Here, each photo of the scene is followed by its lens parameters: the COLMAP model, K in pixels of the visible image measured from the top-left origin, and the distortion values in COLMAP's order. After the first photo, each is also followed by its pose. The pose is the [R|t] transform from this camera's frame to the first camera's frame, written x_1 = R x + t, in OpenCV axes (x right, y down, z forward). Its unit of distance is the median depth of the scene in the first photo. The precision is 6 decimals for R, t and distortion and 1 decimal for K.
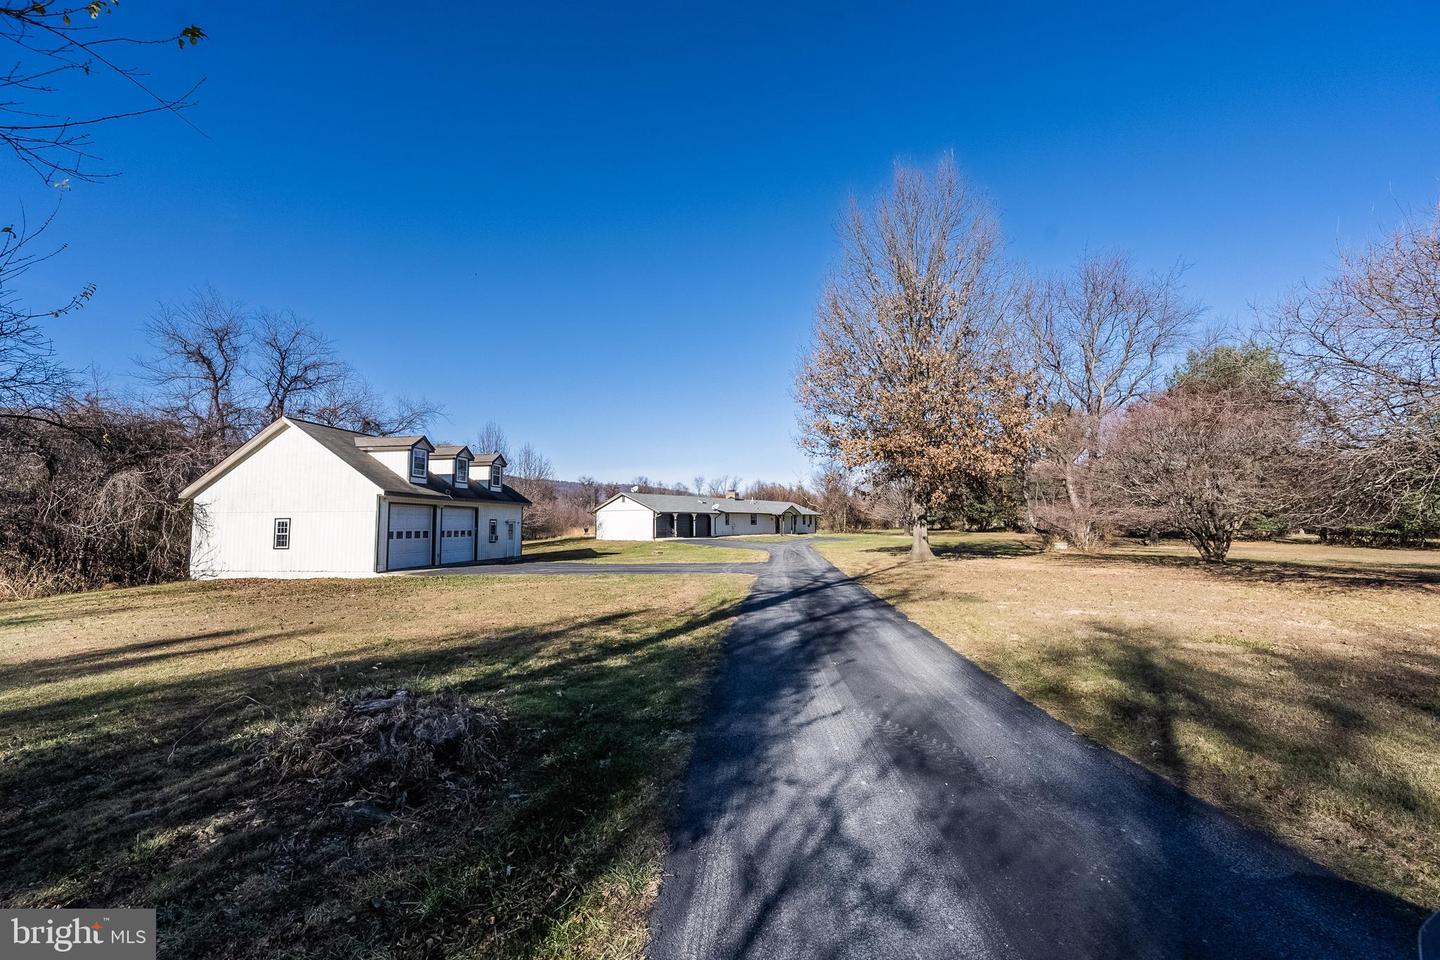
lens RADIAL K [[583.2, 0, 720.0], [0, 583.2, 480.0], [0, 0, 1]] dist [0.000772, 0.000004]
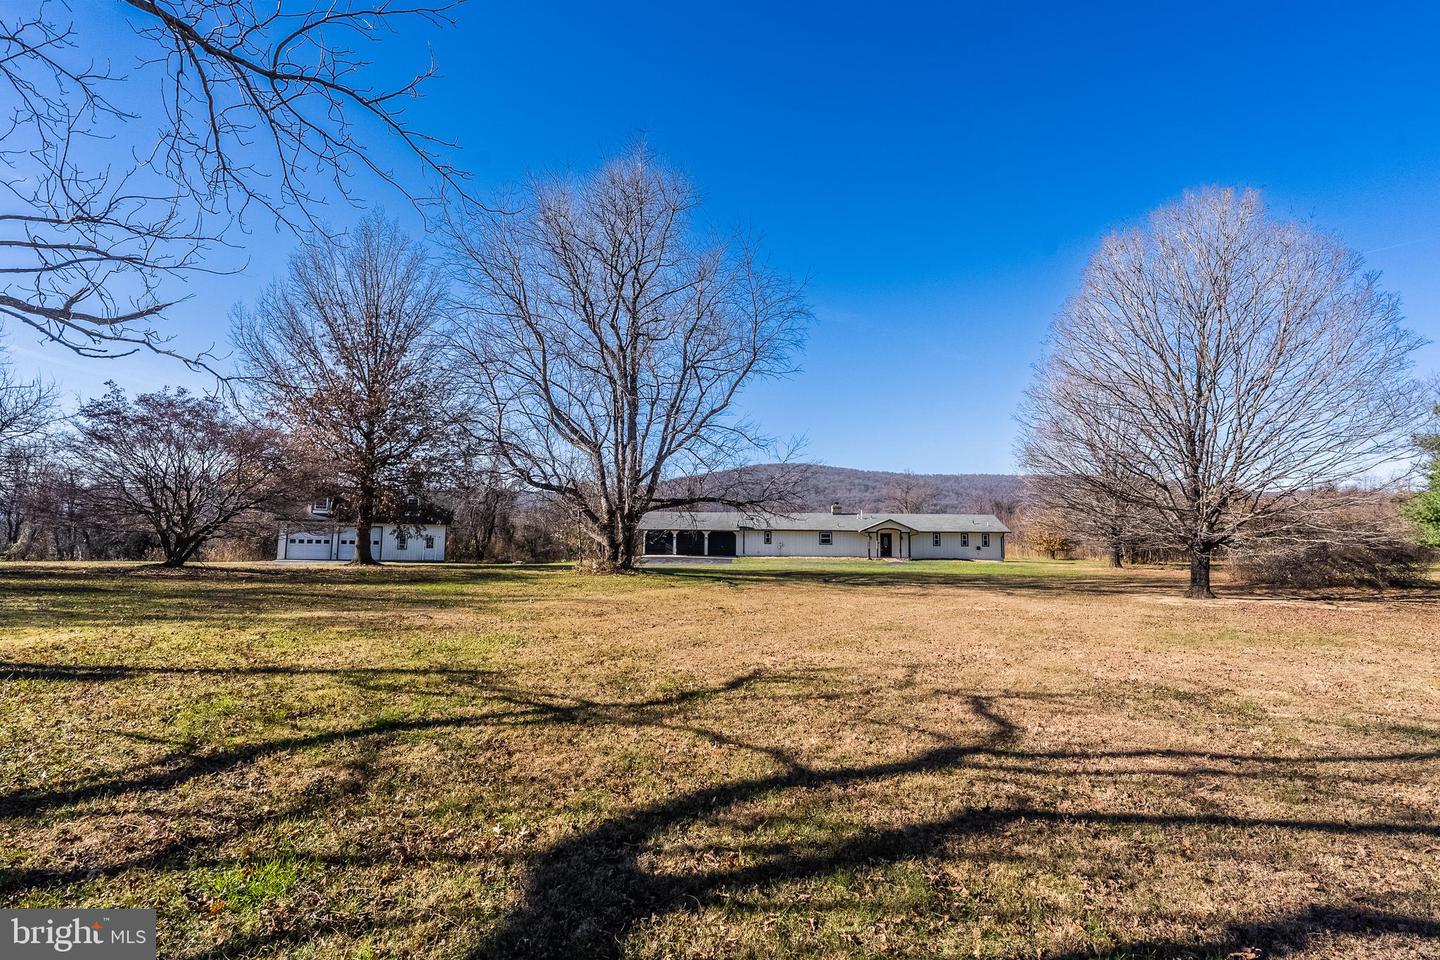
lens RADIAL K [[655.7, 0, 725.2], [0, 655.7, 483.8], [0, 0, 1]] dist [-0.001855, 0.000133]
pose [[0.527978, -0.072881, -0.846125, 1.857890], [0.049245, 0.997262, -0.055171, 0.087196], [0.847829, -0.012538, 0.530122, 0.976410]]
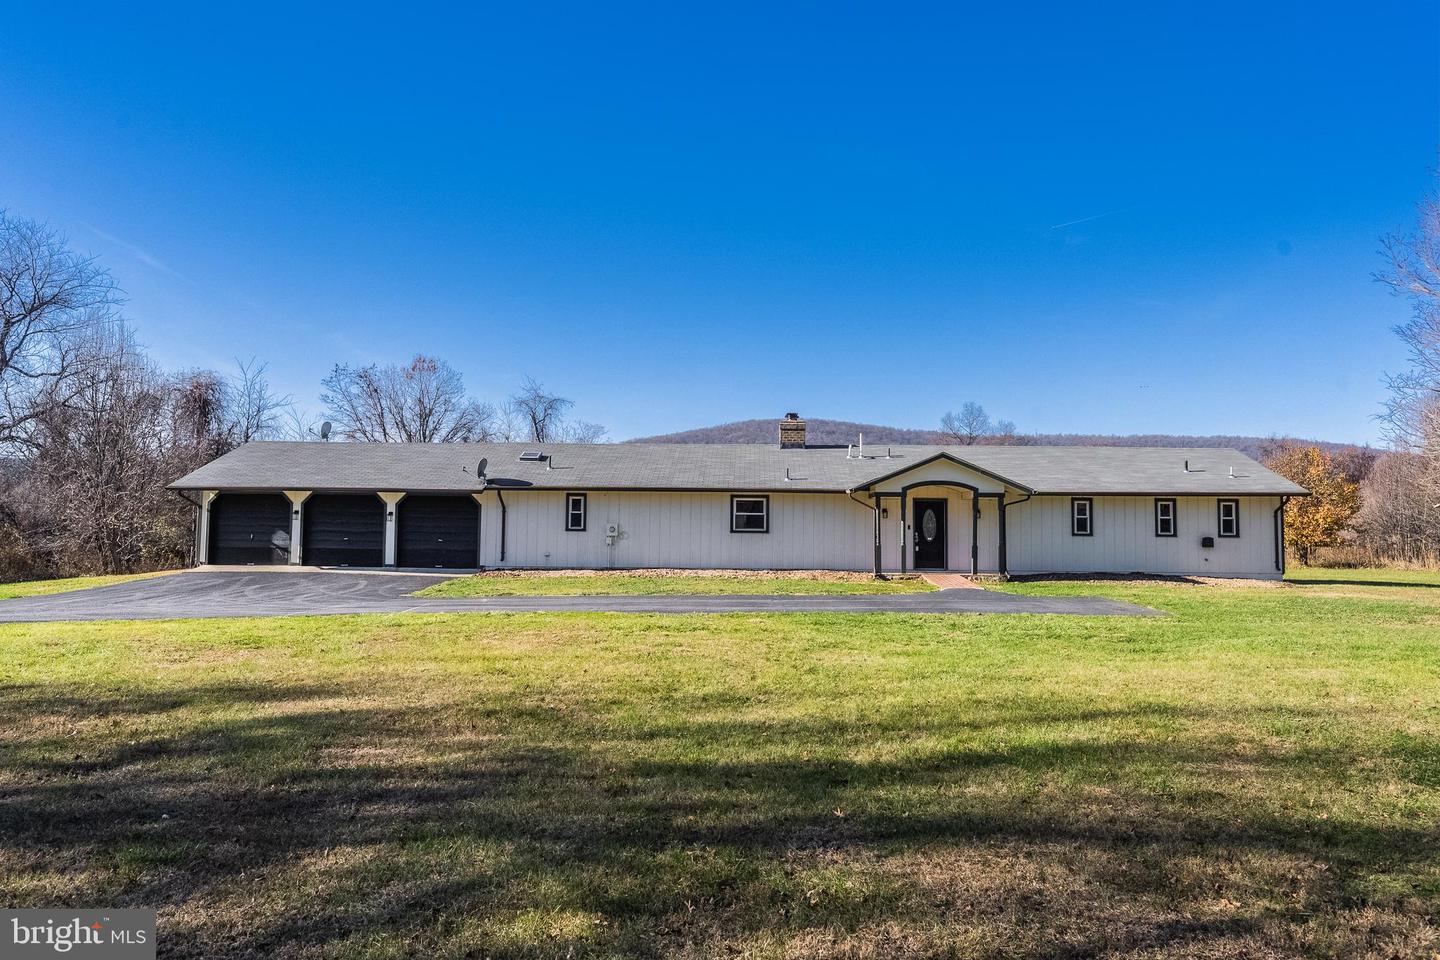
lens RADIAL K [[957.9, 0, 720.0], [0, 957.9, 480.0], [0, 0, 1]] dist [-0.004745, -0.001099]
pose [[0.550846, -0.043599, -0.833467, 1.022155], [0.050522, 0.998545, -0.018844, 0.146754], [0.833076, -0.031728, 0.552247, 1.822389]]
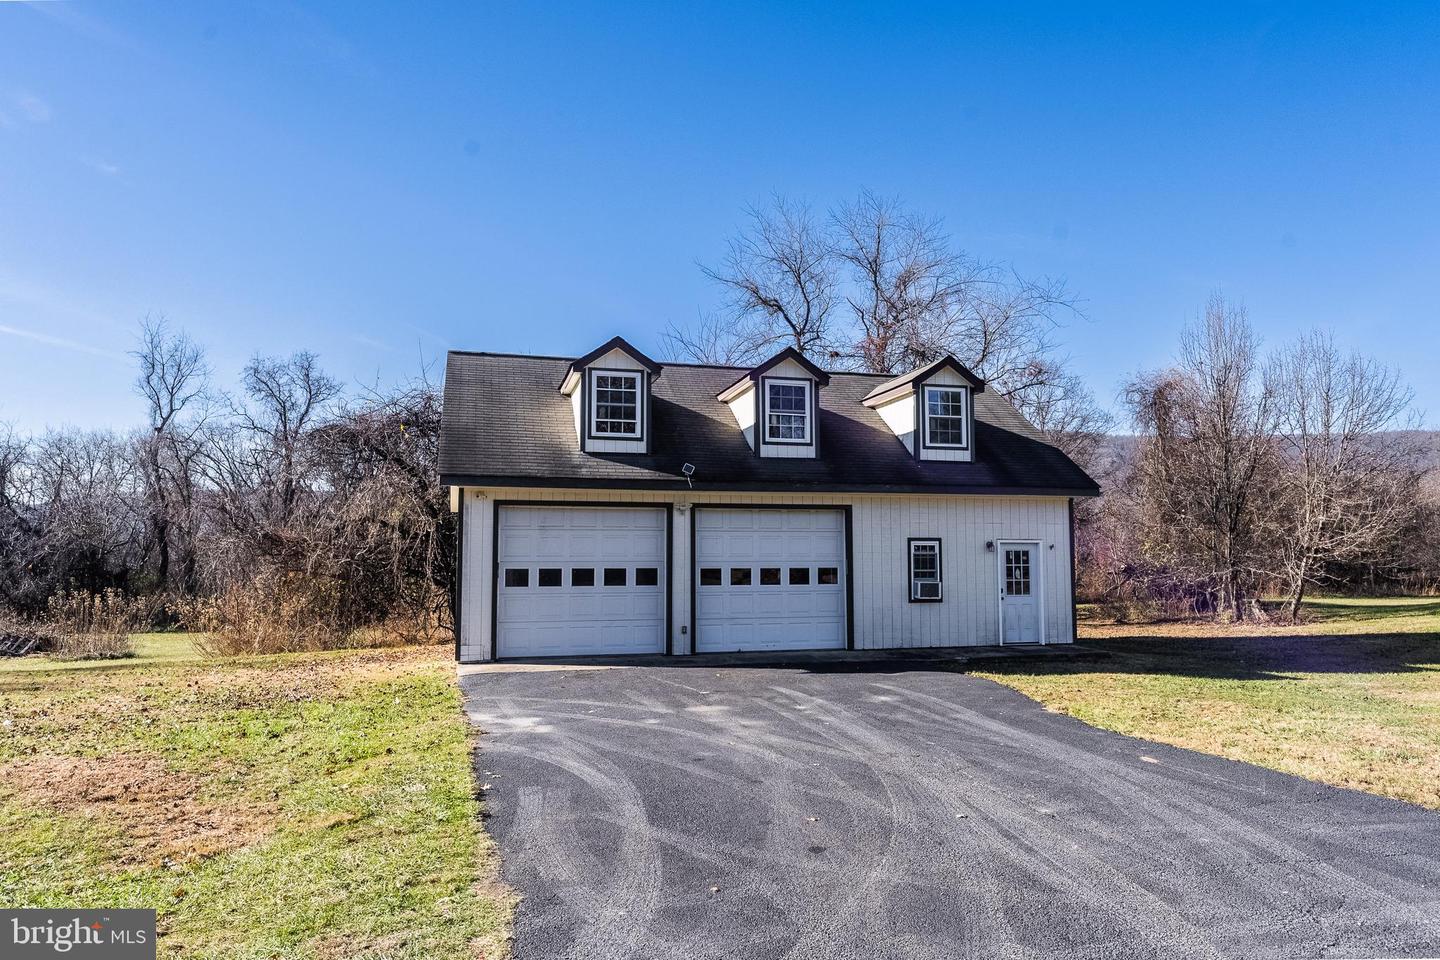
lens RADIAL K [[957.7, 0, 725.5], [0, 957.7, 481.0], [0, 0, 1]] dist [0.000289, 0.000122]
pose [[0.381511, -0.070234, -0.921692, 0.136438], [0.072293, 0.996322, -0.045997, 0.061431], [0.921533, -0.049084, 0.385185, 0.799487]]
